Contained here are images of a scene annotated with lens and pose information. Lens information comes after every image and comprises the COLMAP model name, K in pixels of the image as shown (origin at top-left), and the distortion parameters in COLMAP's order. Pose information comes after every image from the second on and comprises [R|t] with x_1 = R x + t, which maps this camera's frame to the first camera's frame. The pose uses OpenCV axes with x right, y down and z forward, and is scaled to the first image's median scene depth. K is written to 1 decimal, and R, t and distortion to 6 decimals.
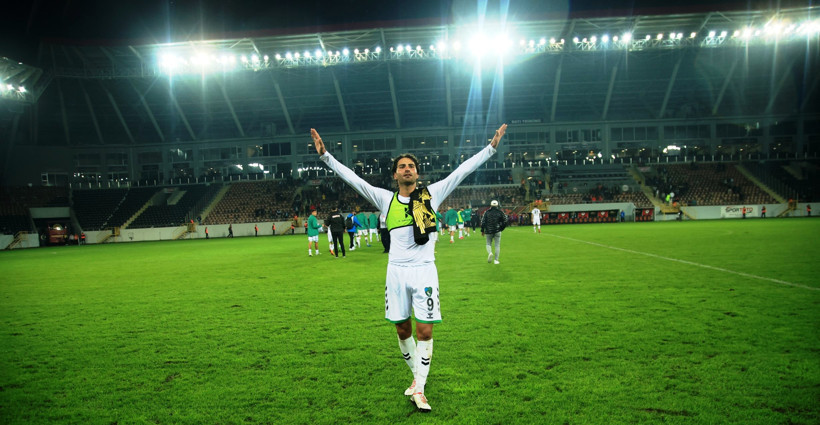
lens RADIAL K [[624.2, 0, 440.0], [0, 624.2, 288.3], [0, 0, 1]] dist [-0.134711, 0.096953]
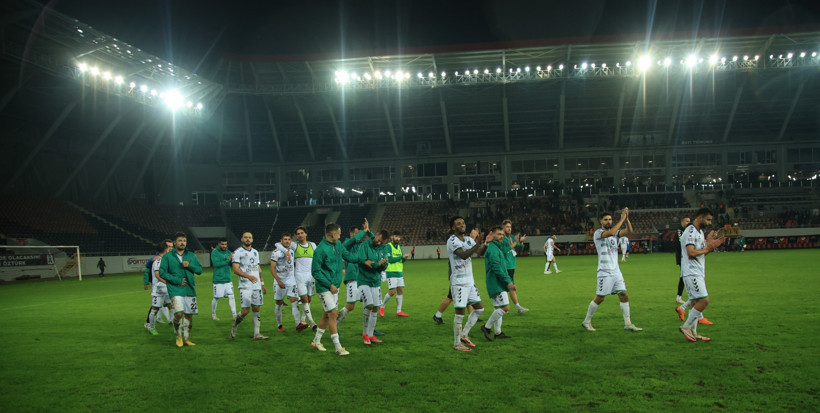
lens RADIAL K [[650.9, 0, 407.7], [0, 650.9, 270.0], [0, 0, 1]] dist [-0.132671, 0.088430]
pose [[0.996202, 0.009198, -0.086585, -0.252906], [-0.015846, 0.996951, -0.076405, 0.008242], [0.085618, 0.077487, 0.993310, 0.009375]]
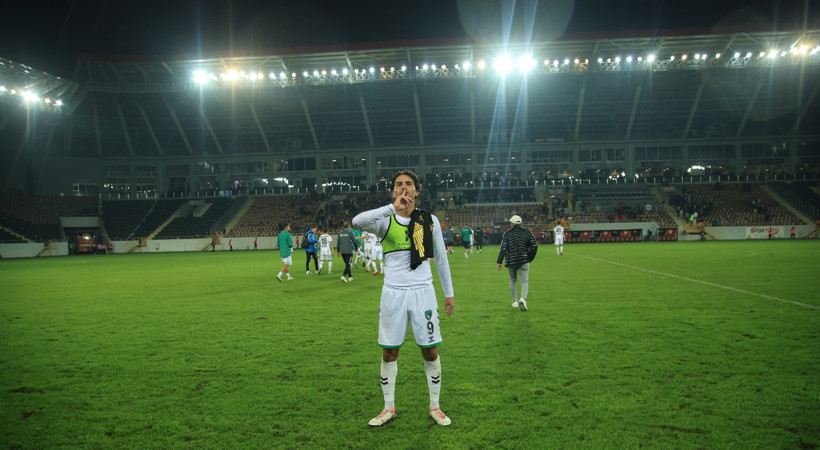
lens RADIAL K [[626.0, 0, 438.2], [0, 626.0, 272.4], [0, 0, 1]] dist [-0.124811, 0.084200]
pose [[0.999145, 0.018246, -0.037100, -0.000127], [-0.020142, 0.998476, -0.051382, -0.000037], [0.036106, 0.052085, 0.997990, -0.002505]]
